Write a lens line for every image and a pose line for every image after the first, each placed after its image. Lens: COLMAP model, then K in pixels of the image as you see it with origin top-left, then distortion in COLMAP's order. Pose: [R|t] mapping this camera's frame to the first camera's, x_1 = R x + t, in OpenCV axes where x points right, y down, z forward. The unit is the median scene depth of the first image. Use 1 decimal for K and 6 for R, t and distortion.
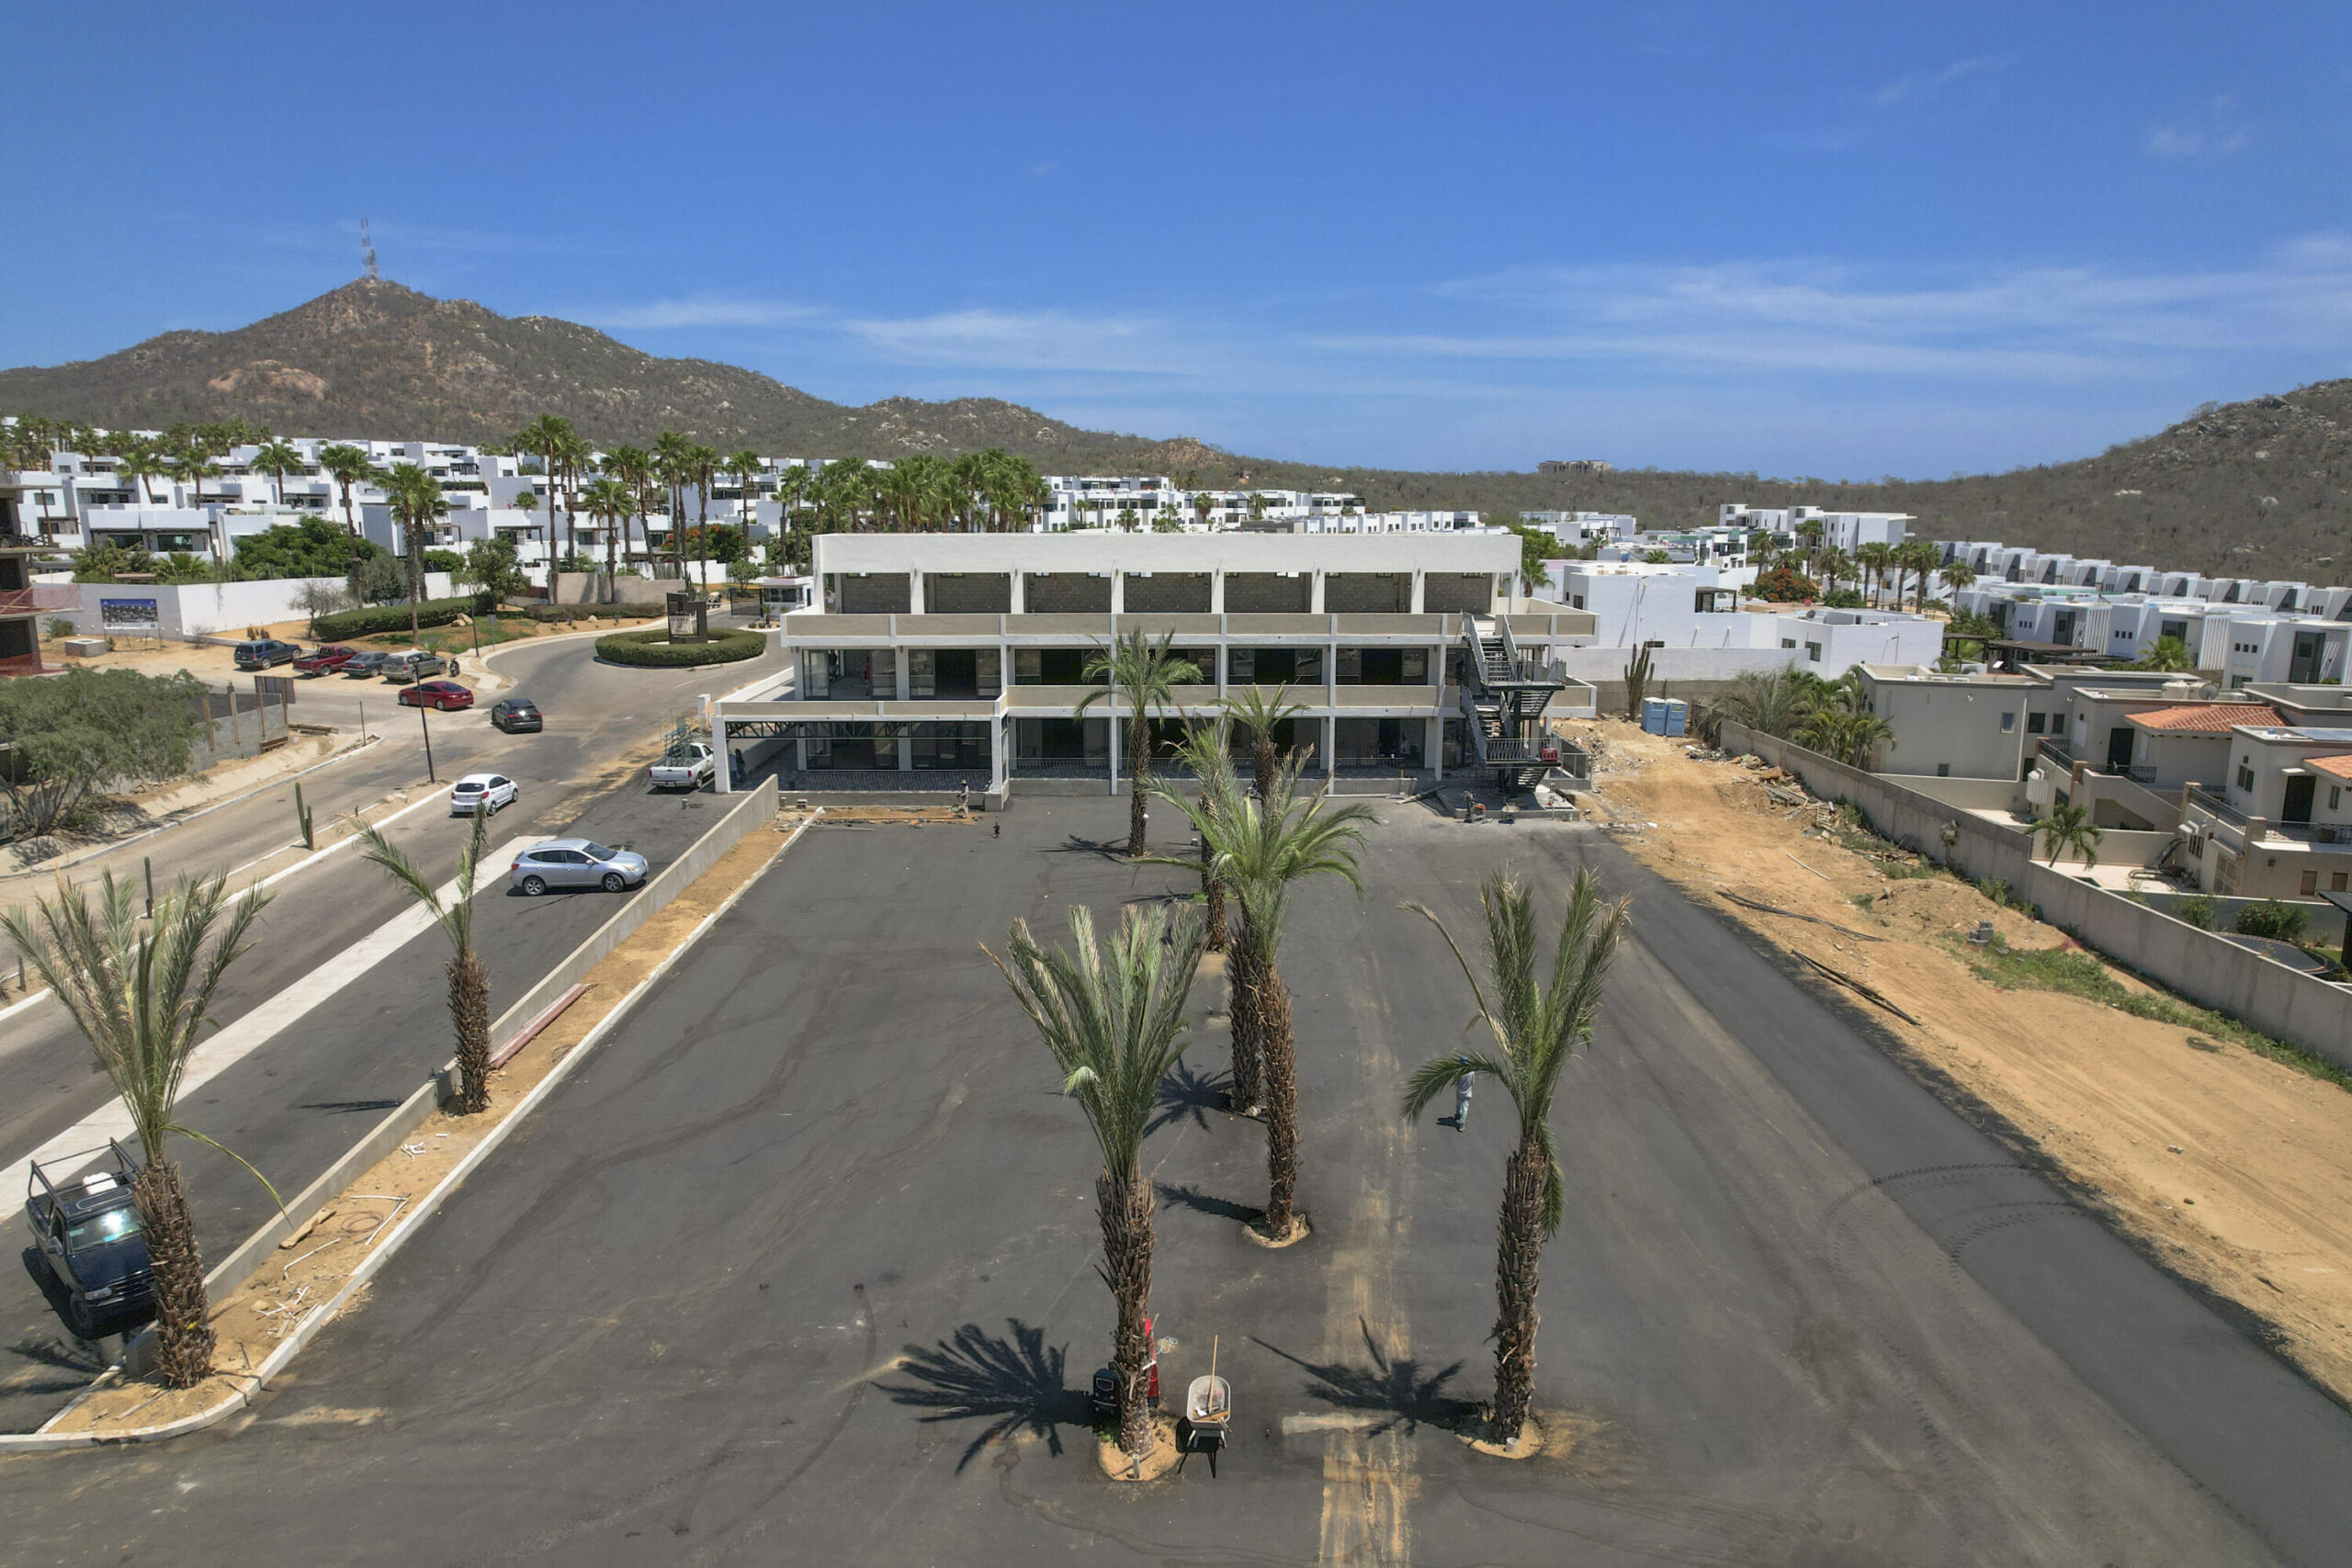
lens RADIAL K [[1495.4, 0, 1165.4], [0, 1495.4, 789.9], [0, 0, 1]] dist [-0.058160, 0.063681]
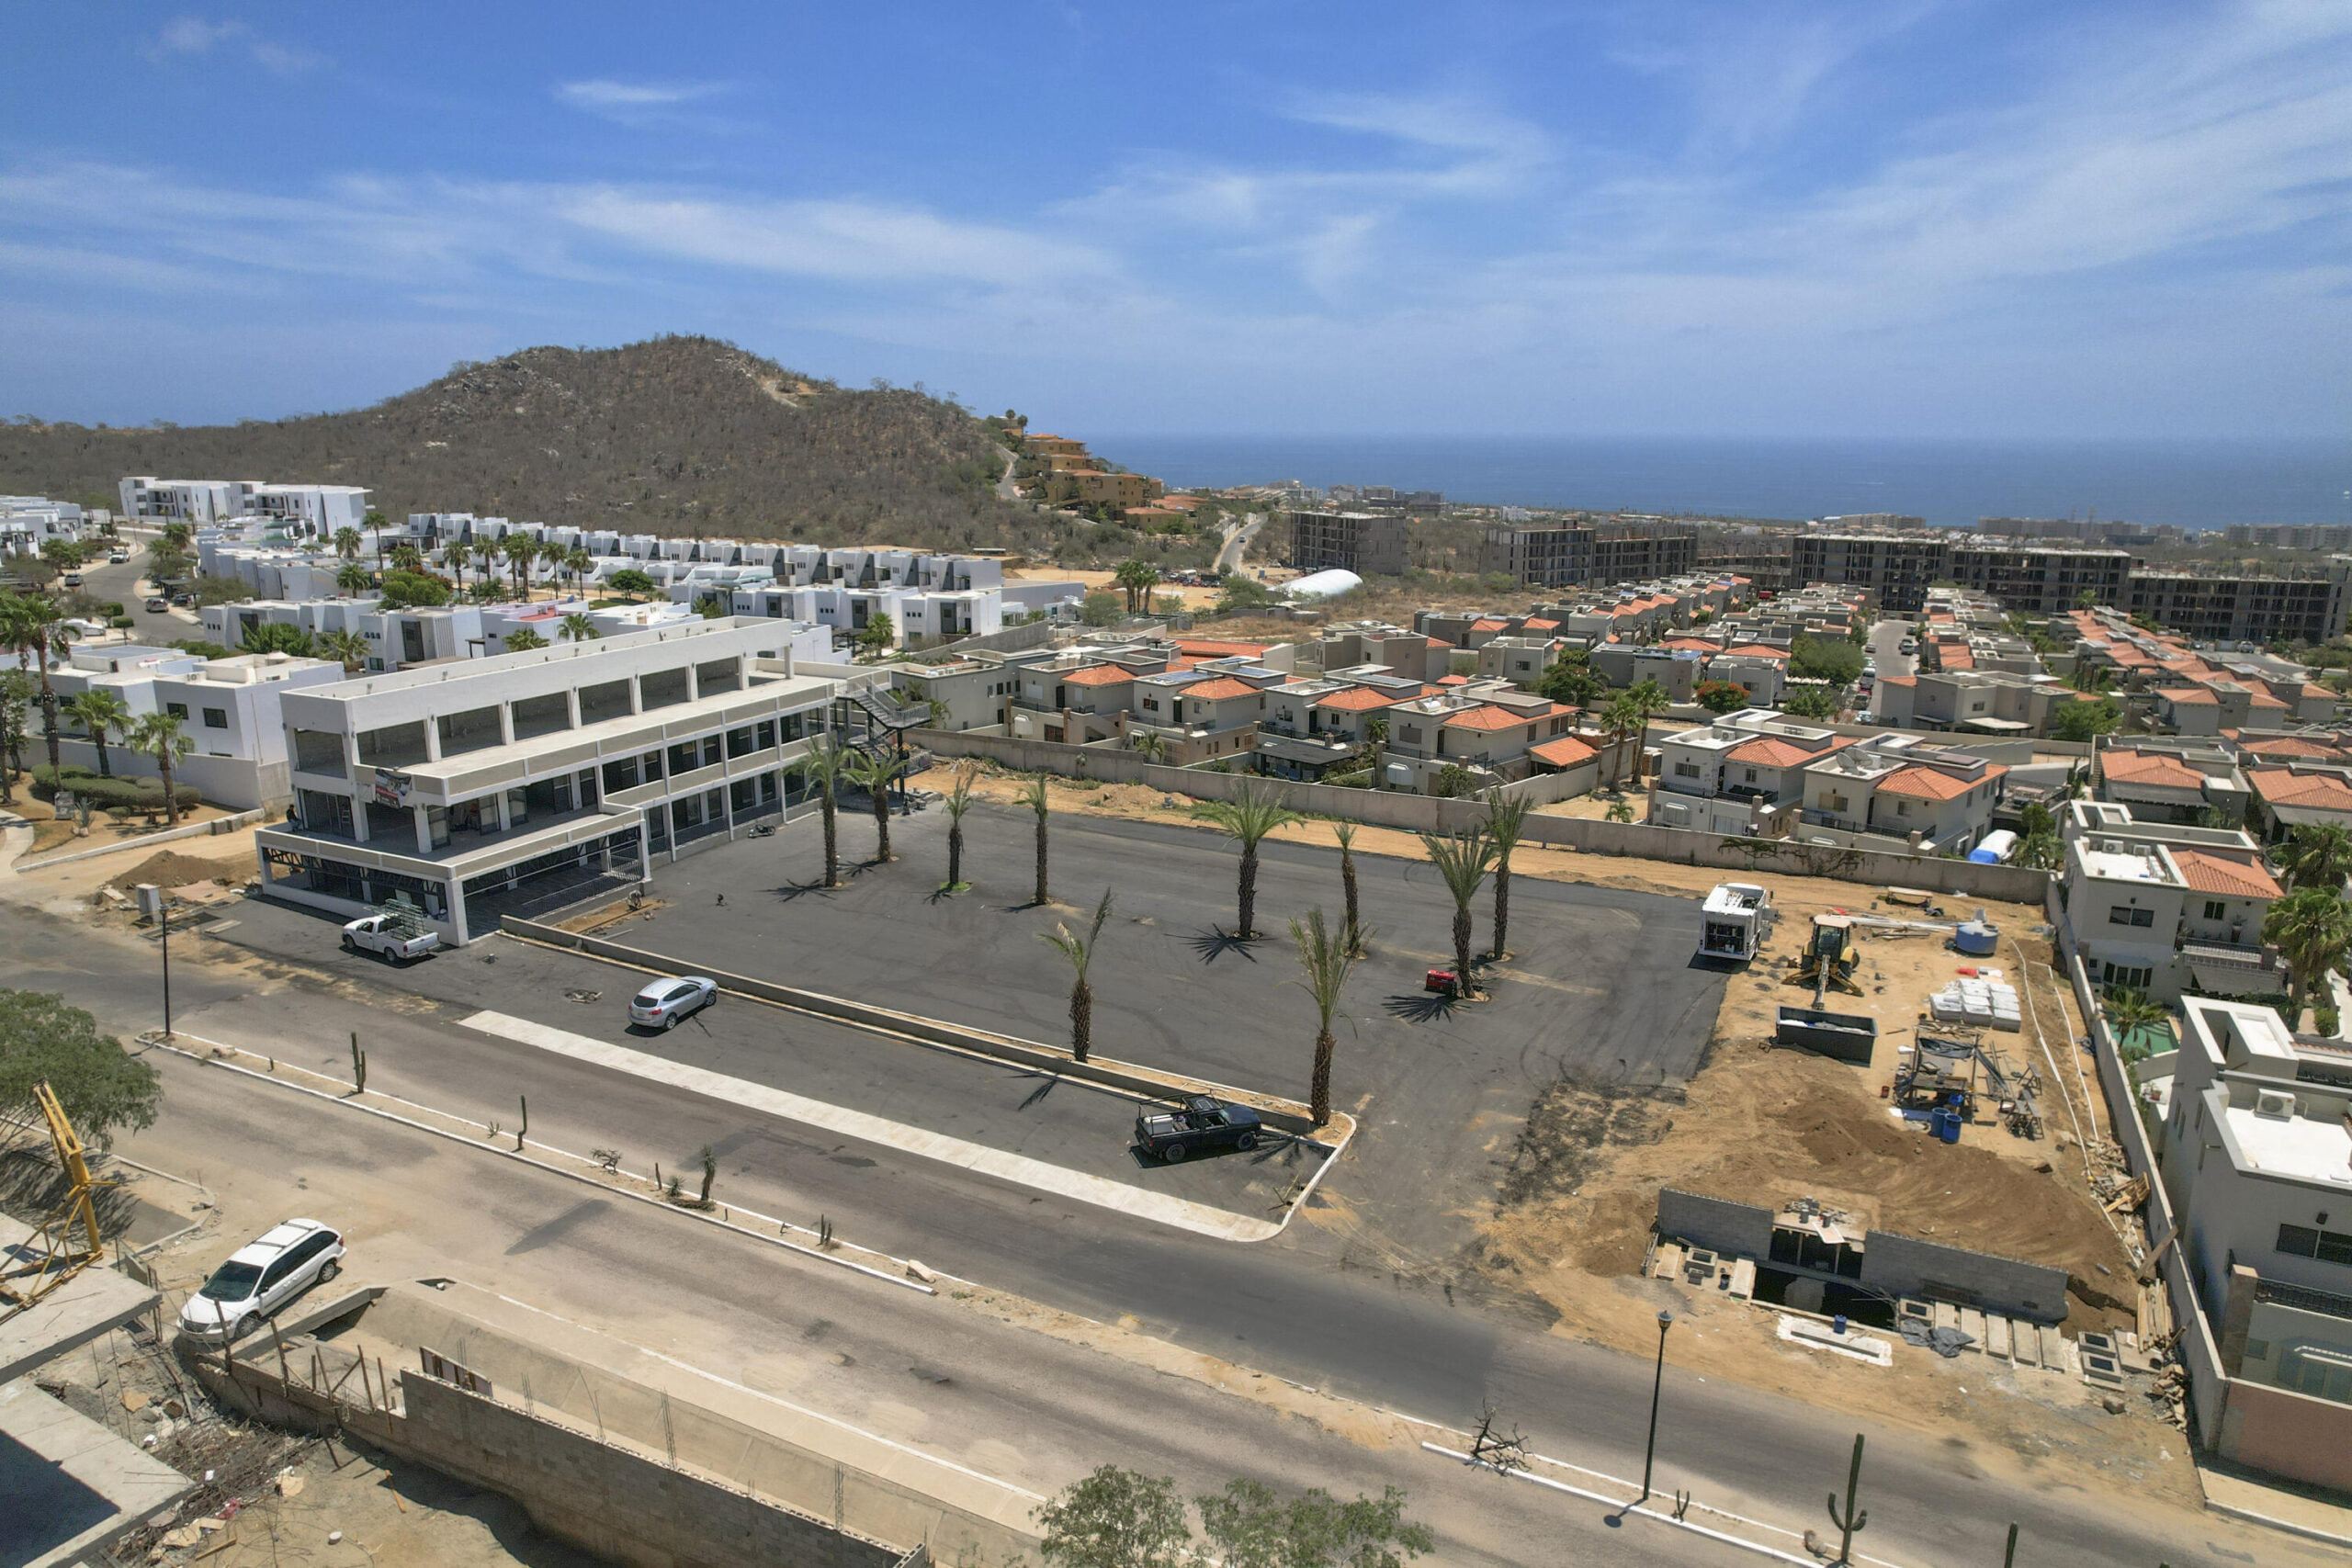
lens RADIAL K [[1495.4, 0, 1163.4], [0, 1495.4, 761.9], [0, 0, 1]] dist [-0.058160, 0.063681]
pose [[0.449173, -0.199506, 0.870885, -0.124528], [0.168877, 0.976137, 0.136517, -0.024292], [-0.877339, 0.085752, 0.472146, 0.001667]]
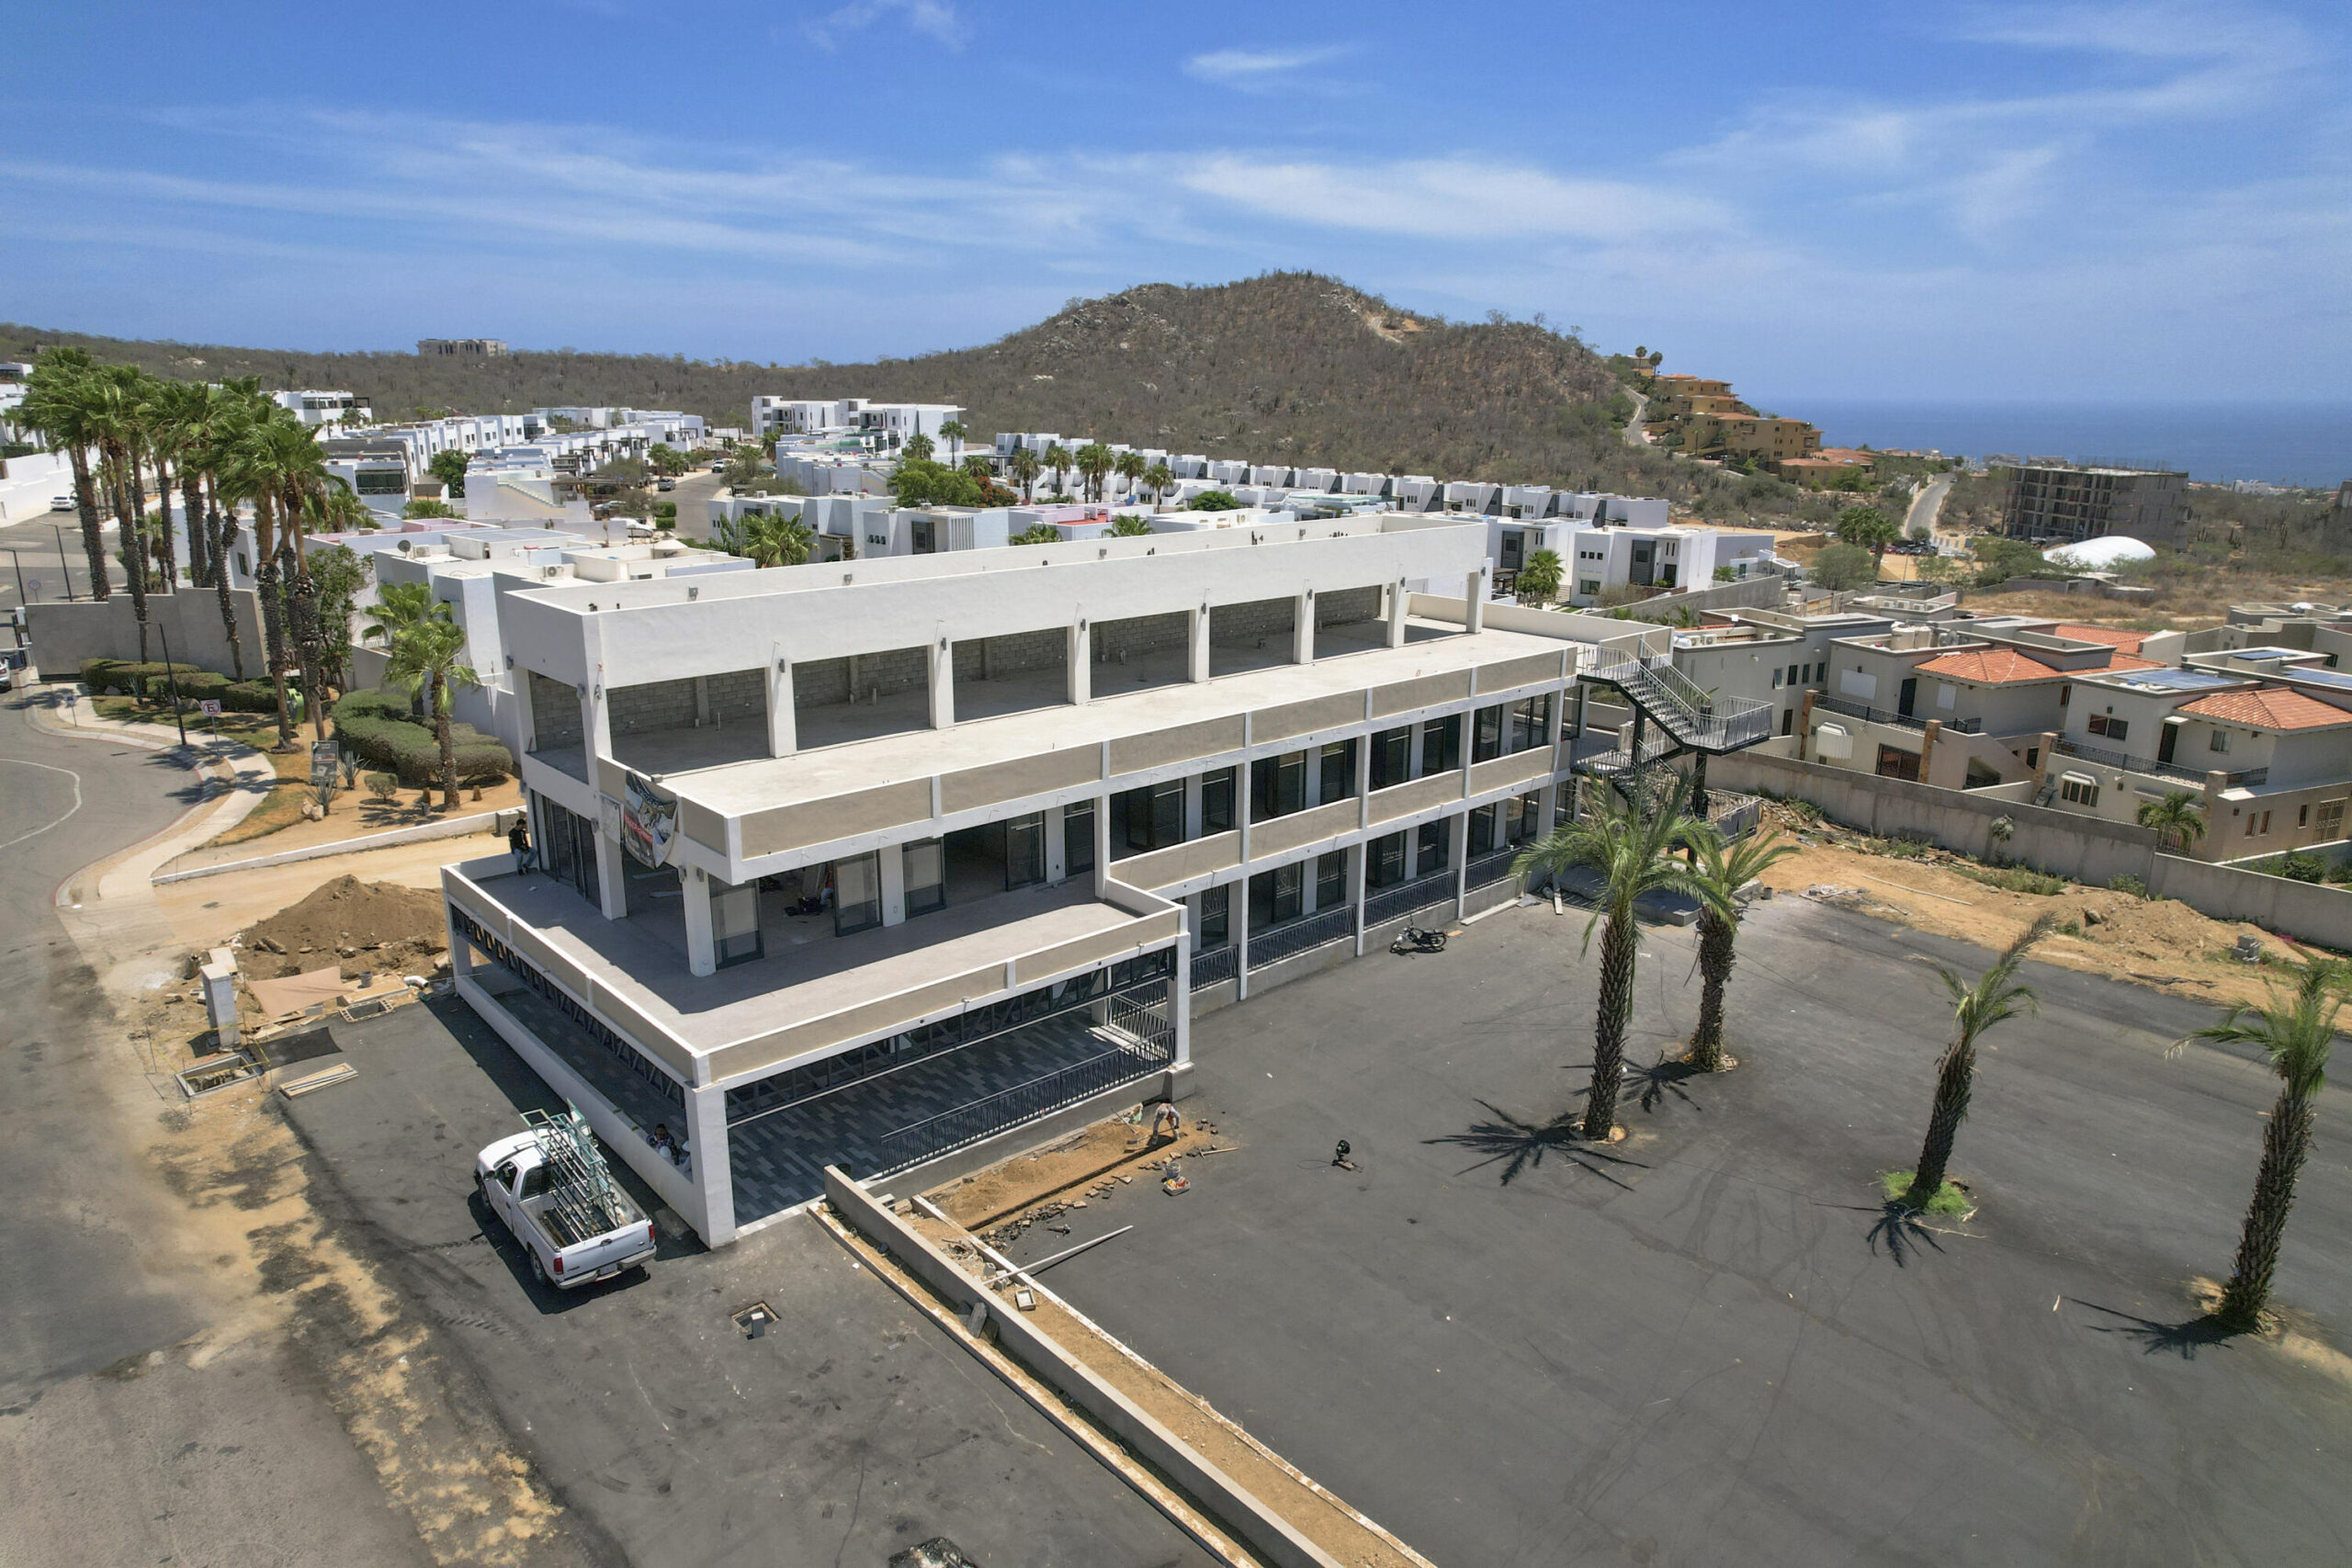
lens RADIAL K [[1495.4, 0, 1165.5], [0, 1495.4, 778.4], [0, 0, 1]] dist [-0.058160, 0.063681]
pose [[0.747555, -0.169679, 0.642161, -0.057622], [0.122898, 0.985460, 0.117320, -0.021354], [-0.652731, -0.008783, 0.757539, 0.072771]]
